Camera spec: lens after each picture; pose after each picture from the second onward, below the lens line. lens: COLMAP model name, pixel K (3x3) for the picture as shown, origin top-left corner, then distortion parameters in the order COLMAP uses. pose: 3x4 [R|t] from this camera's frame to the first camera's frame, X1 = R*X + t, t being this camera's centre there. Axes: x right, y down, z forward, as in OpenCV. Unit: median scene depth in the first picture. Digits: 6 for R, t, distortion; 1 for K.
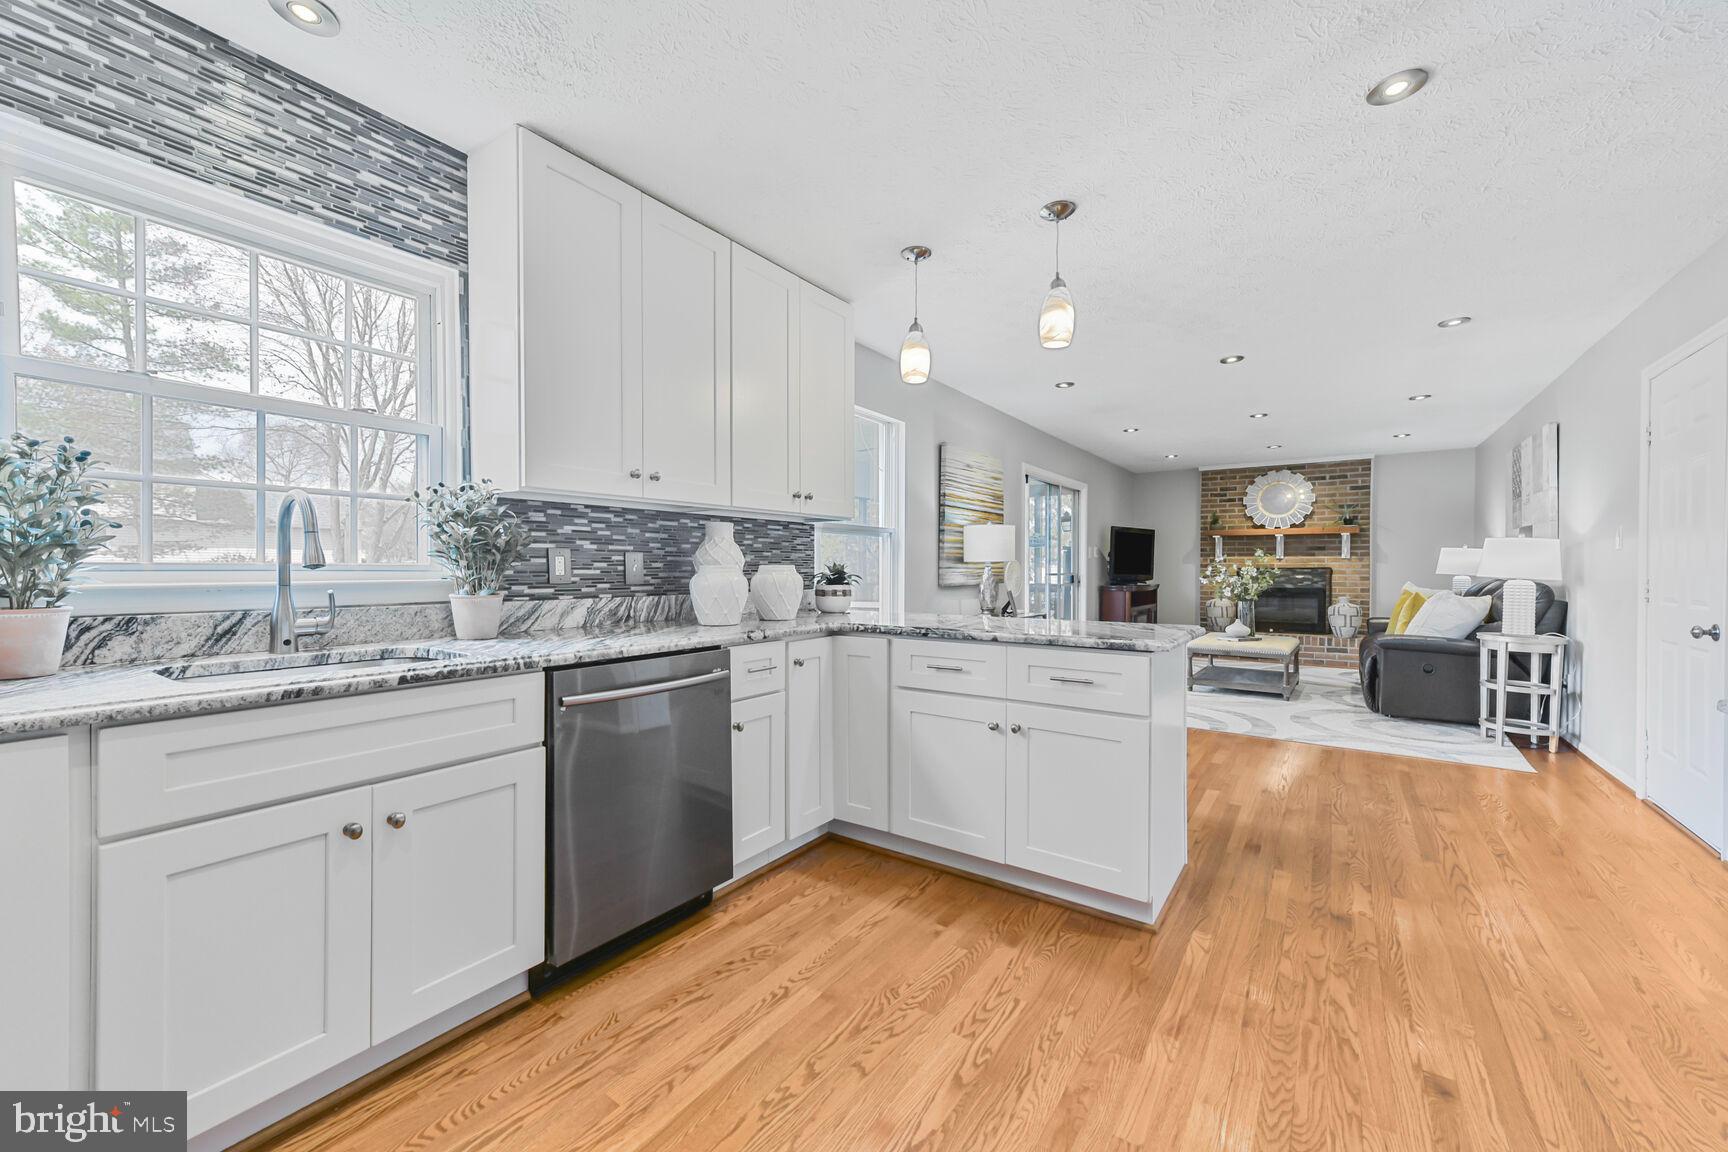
lens RADIAL K [[687.3, 0, 867.0], [0, 687.3, 572.4], [0, 0, 1]] dist [0.011434, 0.000664]
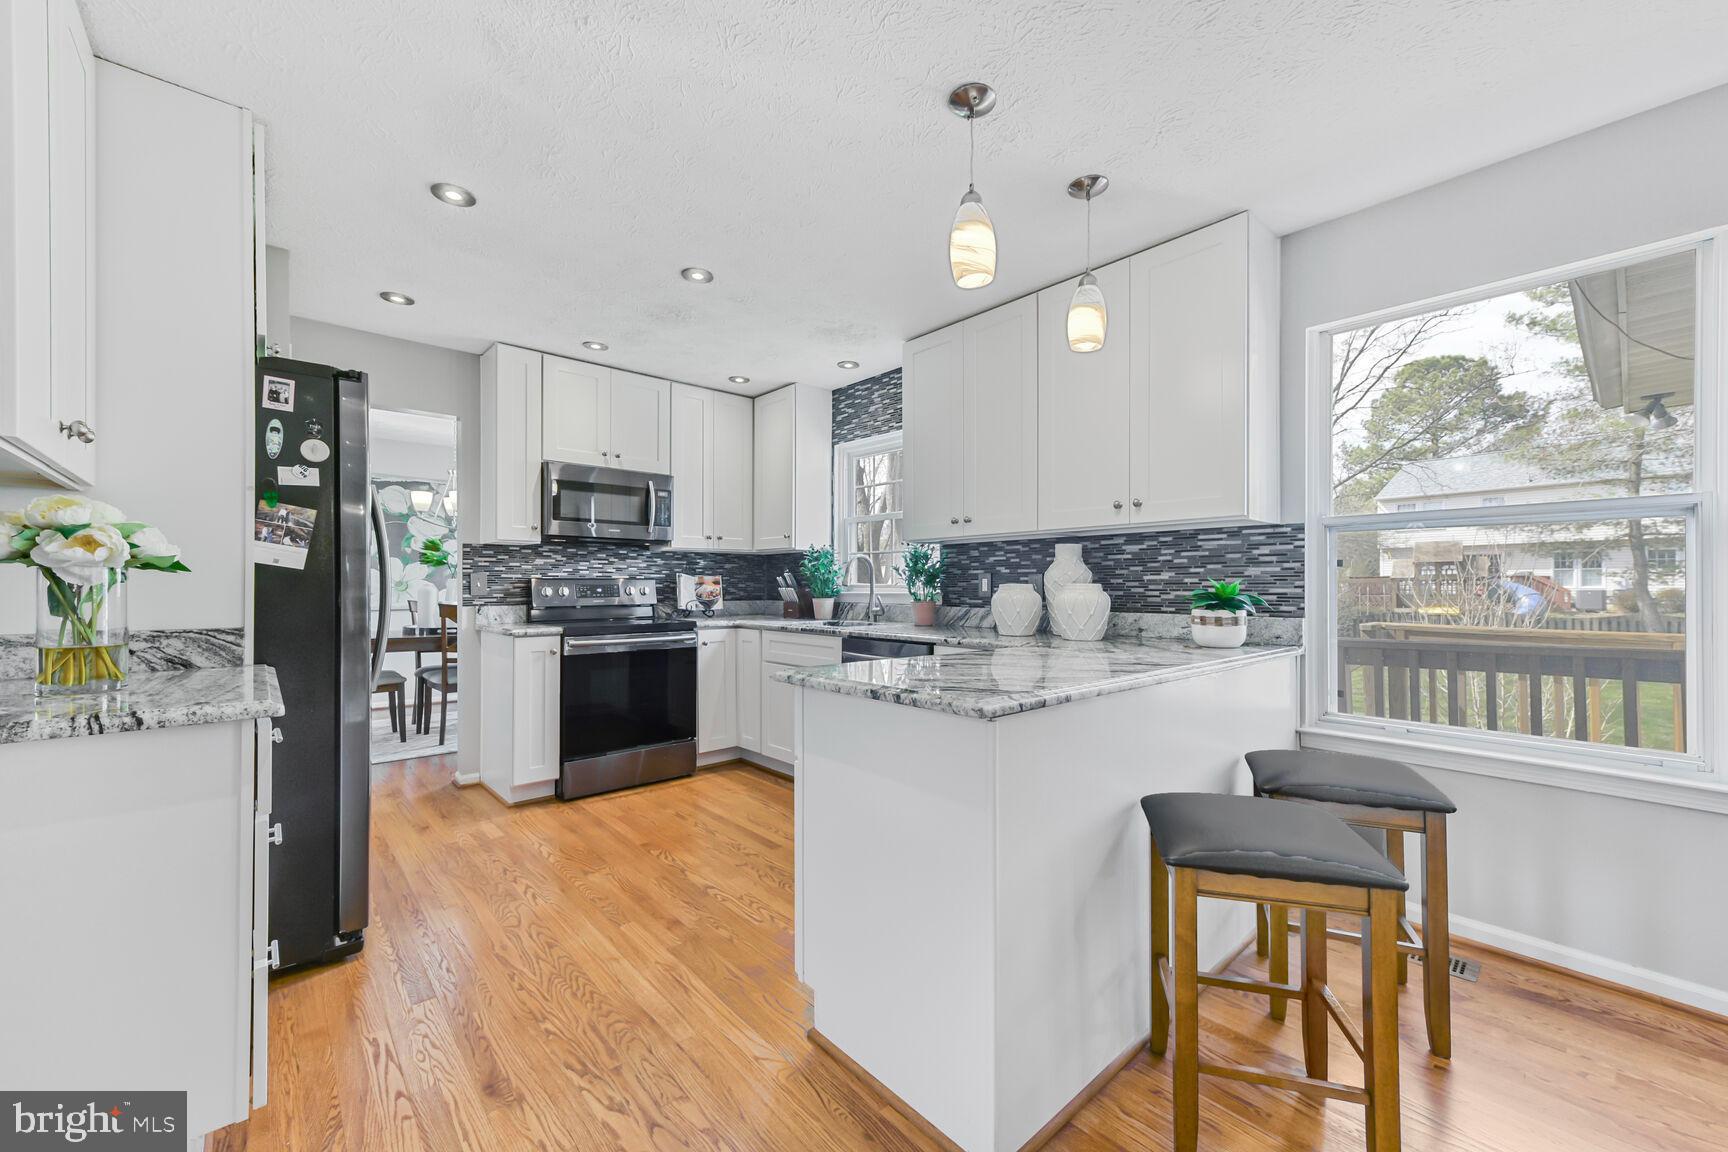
lens RADIAL K [[687.3, 0, 852.1], [0, 687.3, 580.2], [0, 0, 1]] dist [0.011434, 0.000664]
pose [[-0.256368, -0.010278, -0.966525, 0.601313], [-0.008959, 0.999926, -0.008257, -0.002960], [0.966538, 0.006543, -0.256441, 0.630913]]
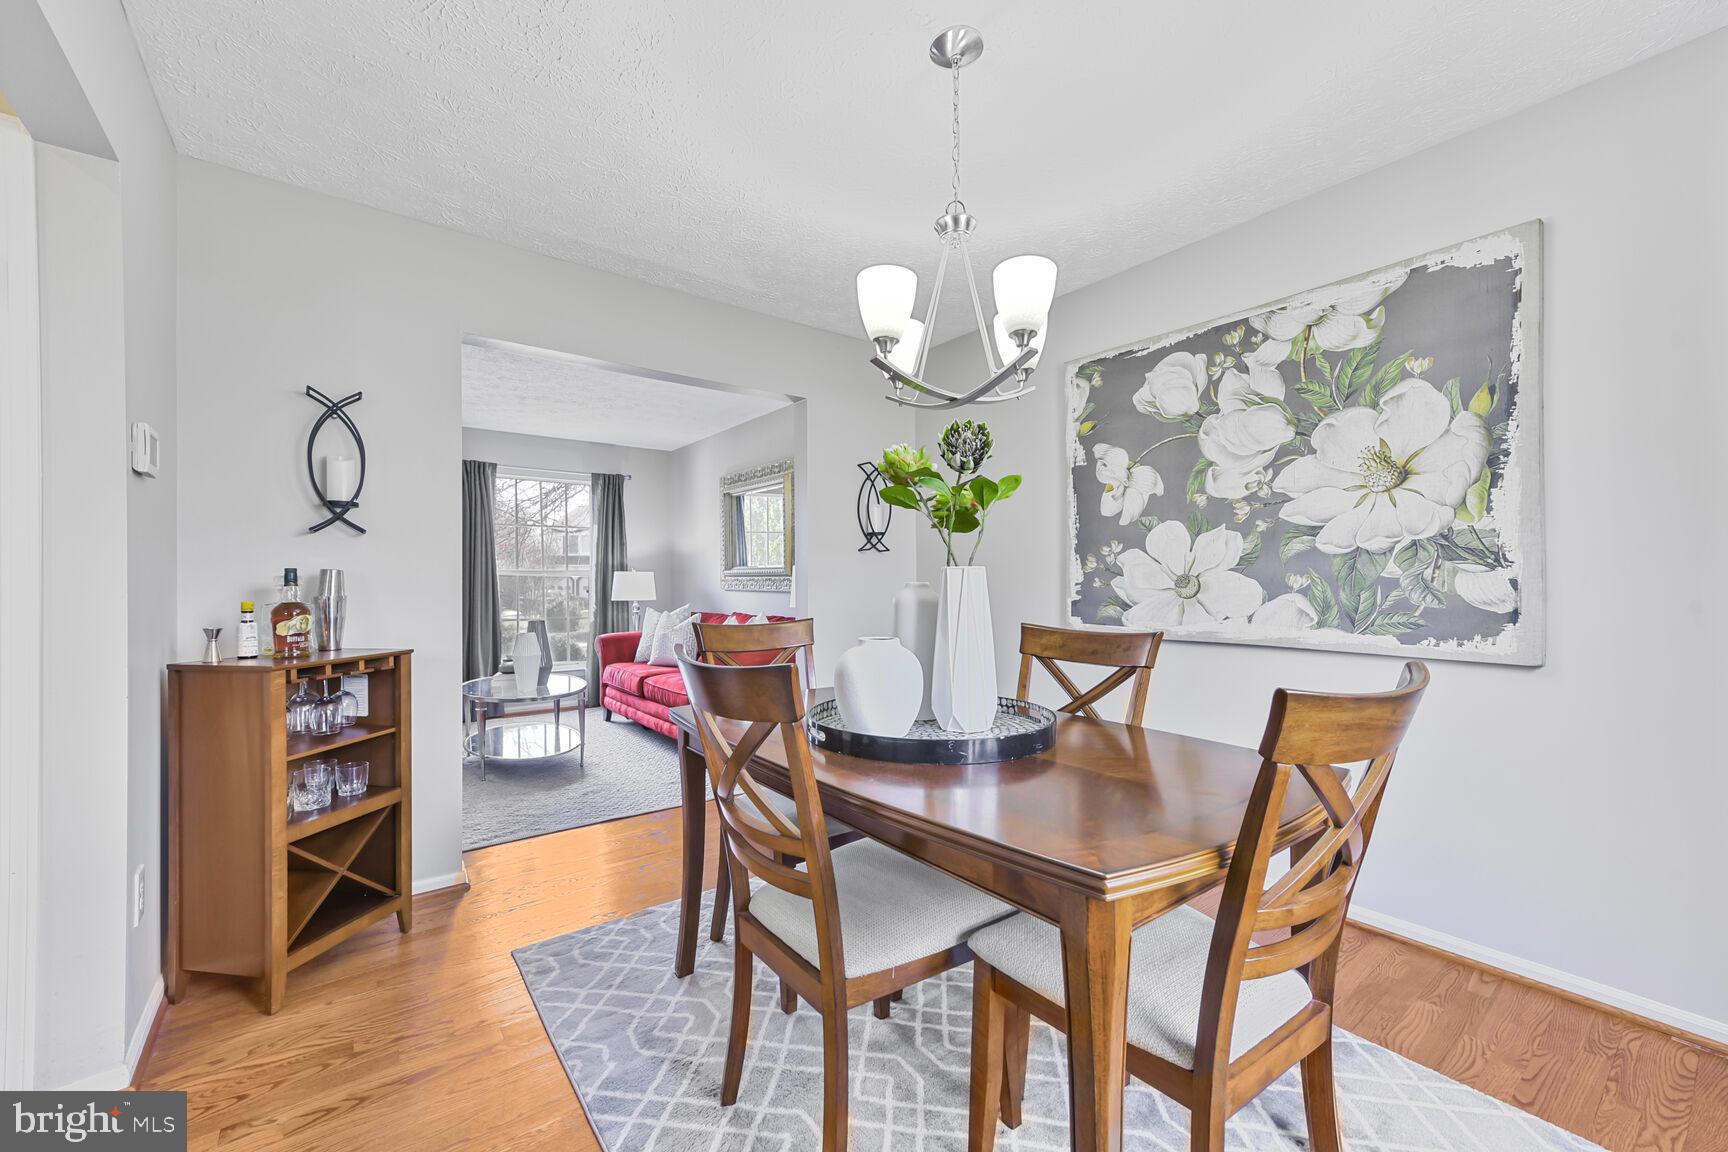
lens RADIAL K [[687.3, 0, 875.3], [0, 687.3, 588.1], [0, 0, 1]] dist [0.011434, 0.000664]
pose [[-0.954079, -0.002108, 0.299547, -0.491587], [0.002835, 0.999867, 0.016066, -0.002789], [-0.299541, 0.016177, -0.953946, 0.007400]]
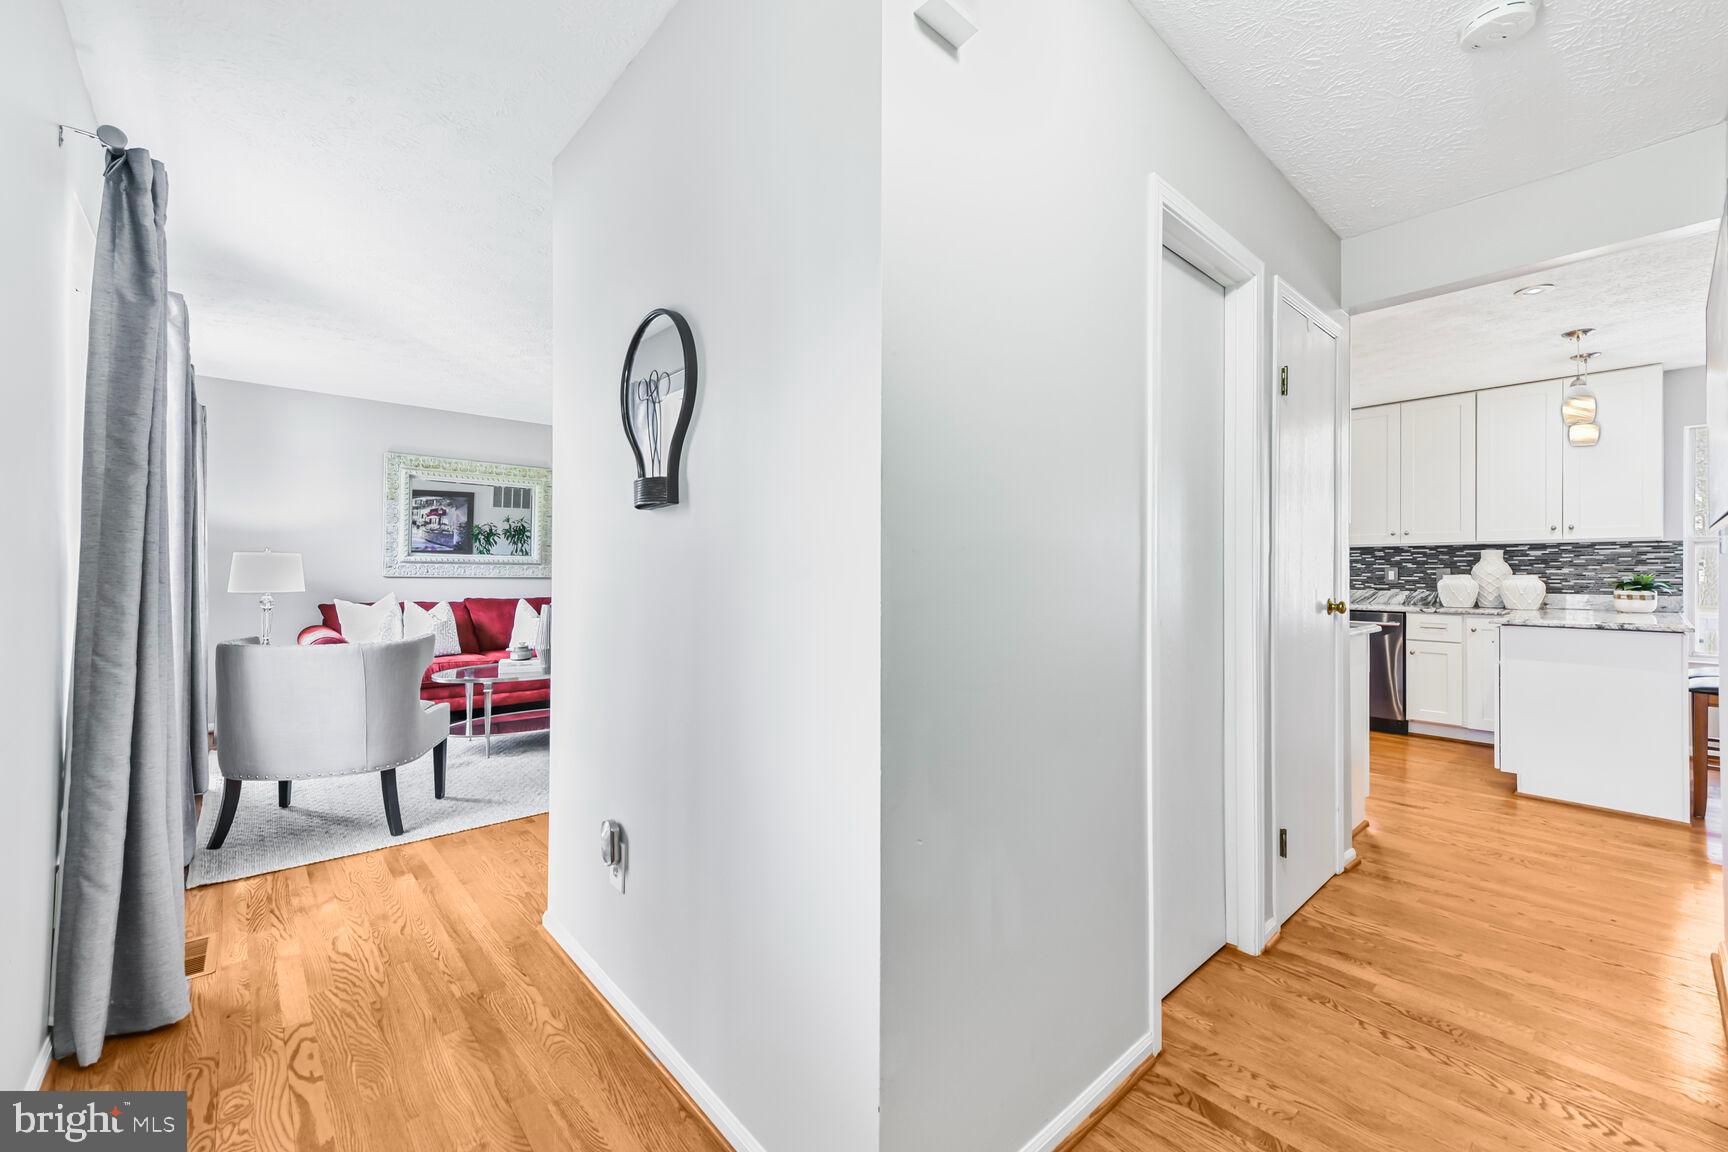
lens RADIAL K [[687.3, 0, 870.1], [0, 687.3, 574.5], [0, 0, 1]] dist [0.011434, 0.000664]
pose [[-0.245489, -0.001510, -0.969398, 1.204546], [-0.013676, 0.999905, 0.001906, 0.003688], [0.969303, 0.013725, -0.245486, -0.040779]]
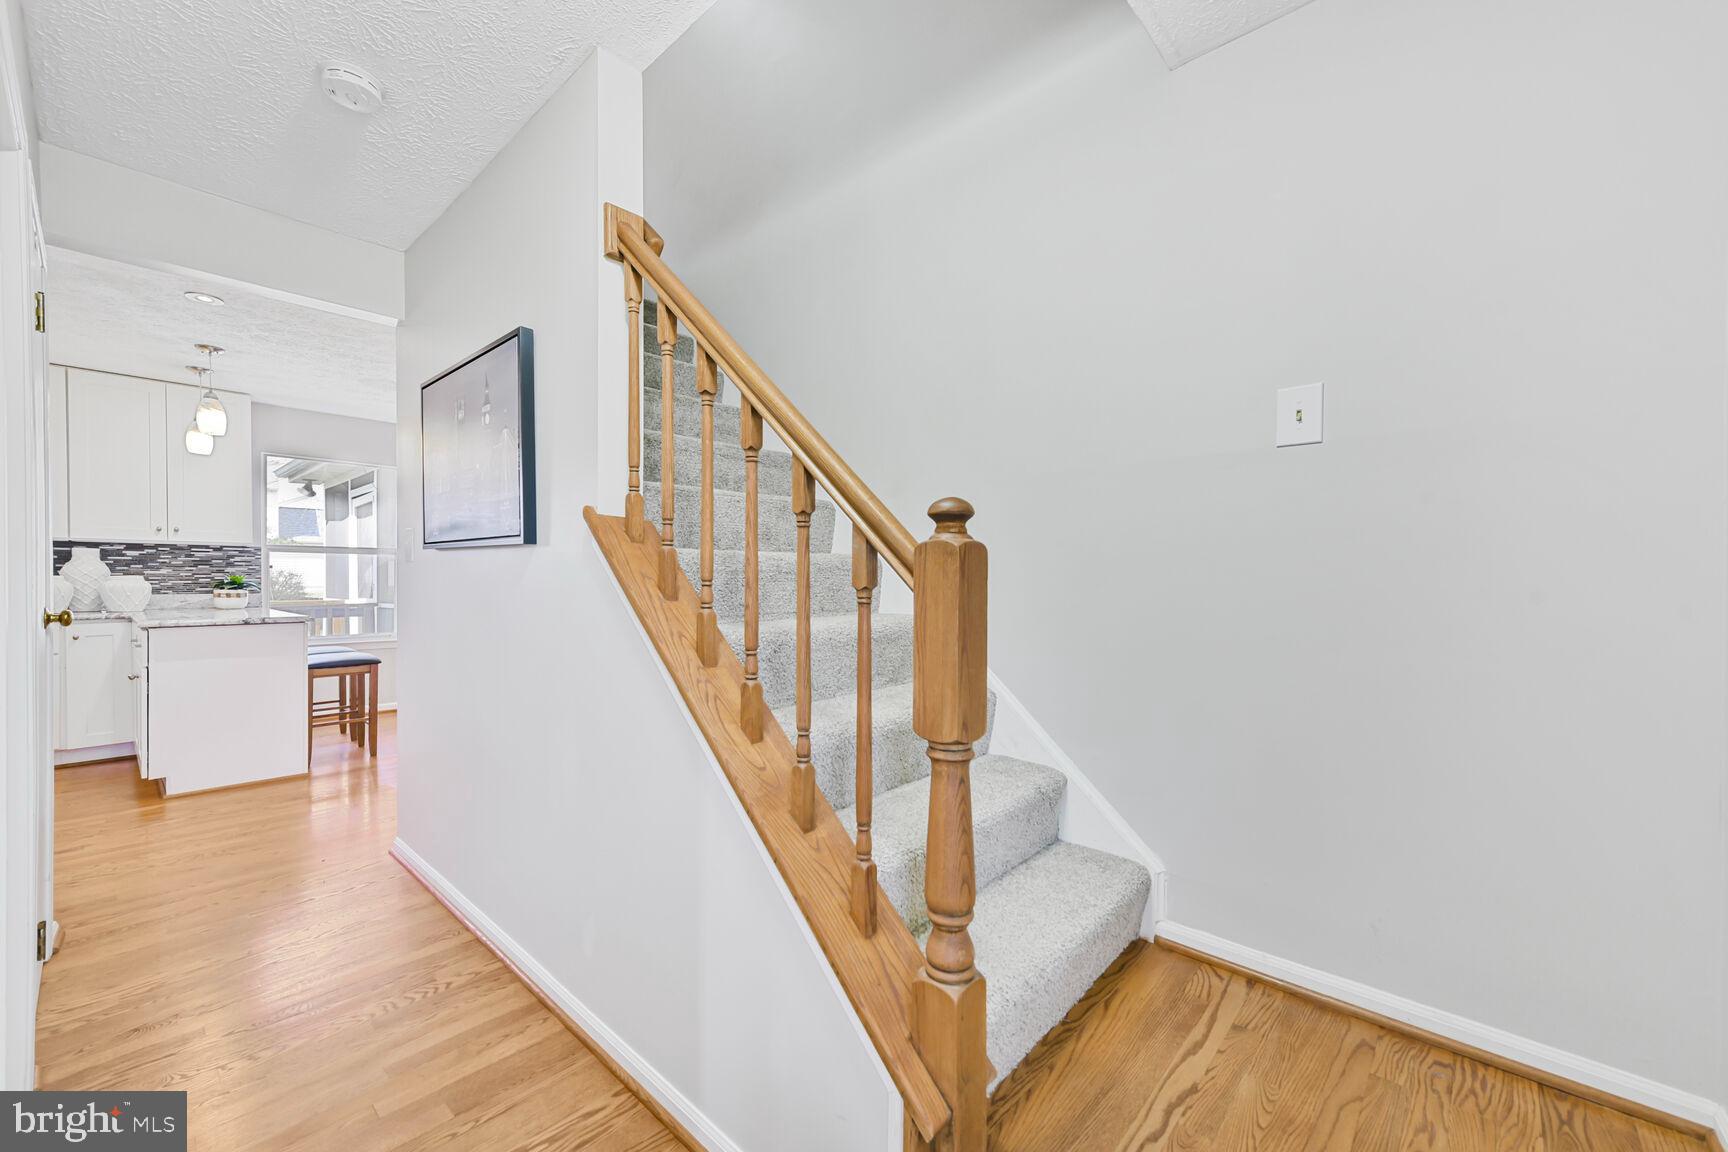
lens RADIAL K [[687.3, 0, 847.5], [0, 687.3, 585.9], [0, 0, 1]] dist [0.011434, 0.000664]
pose [[0.987343, 0.002350, -0.158580, 1.128647], [-0.002242, 0.999997, 0.000862, 0.004485], [0.158582, -0.000496, 0.987346, -0.172671]]
